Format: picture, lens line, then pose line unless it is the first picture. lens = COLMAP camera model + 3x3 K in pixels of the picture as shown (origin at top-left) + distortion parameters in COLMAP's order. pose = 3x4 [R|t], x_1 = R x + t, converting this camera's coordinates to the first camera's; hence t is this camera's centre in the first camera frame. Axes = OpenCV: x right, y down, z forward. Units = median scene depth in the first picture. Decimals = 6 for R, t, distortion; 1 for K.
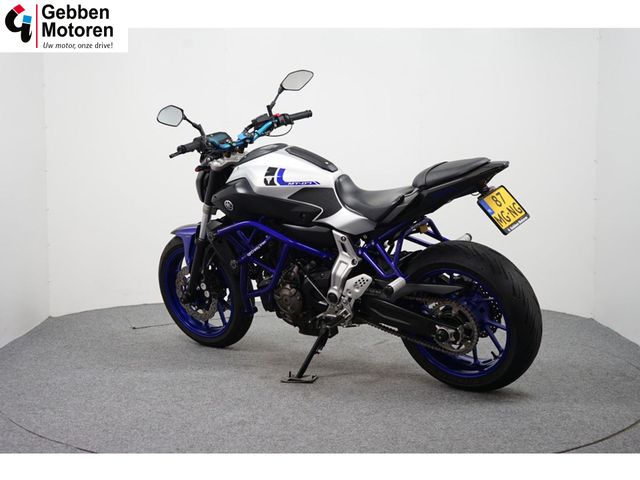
lens RADIAL K [[969.3, 0, 320.0], [0, 969.3, 240.0], [0, 0, 1]] dist [0.001803, -0.000193]
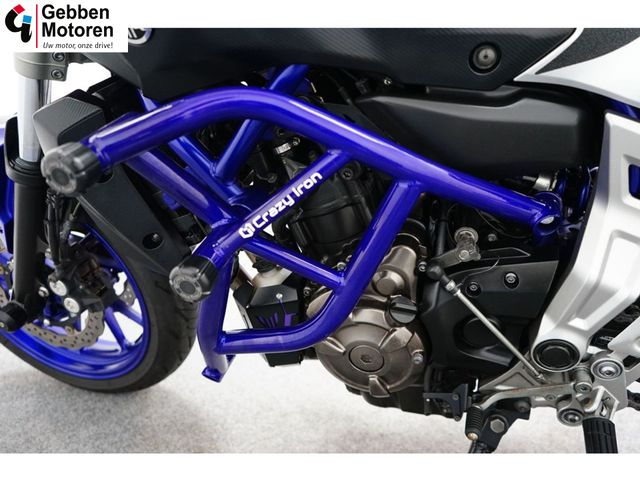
lens RADIAL K [[516.0, 0, 319.2], [0, 516.0, 255.0], [0, 0, 1]] dist [0.008751, 0.004085]
pose [[0.936673, -0.122632, 0.328034, -0.095482], [0.039995, 0.968016, 0.247679, -0.010321], [-0.347915, -0.218875, 0.911619, 0.834544]]
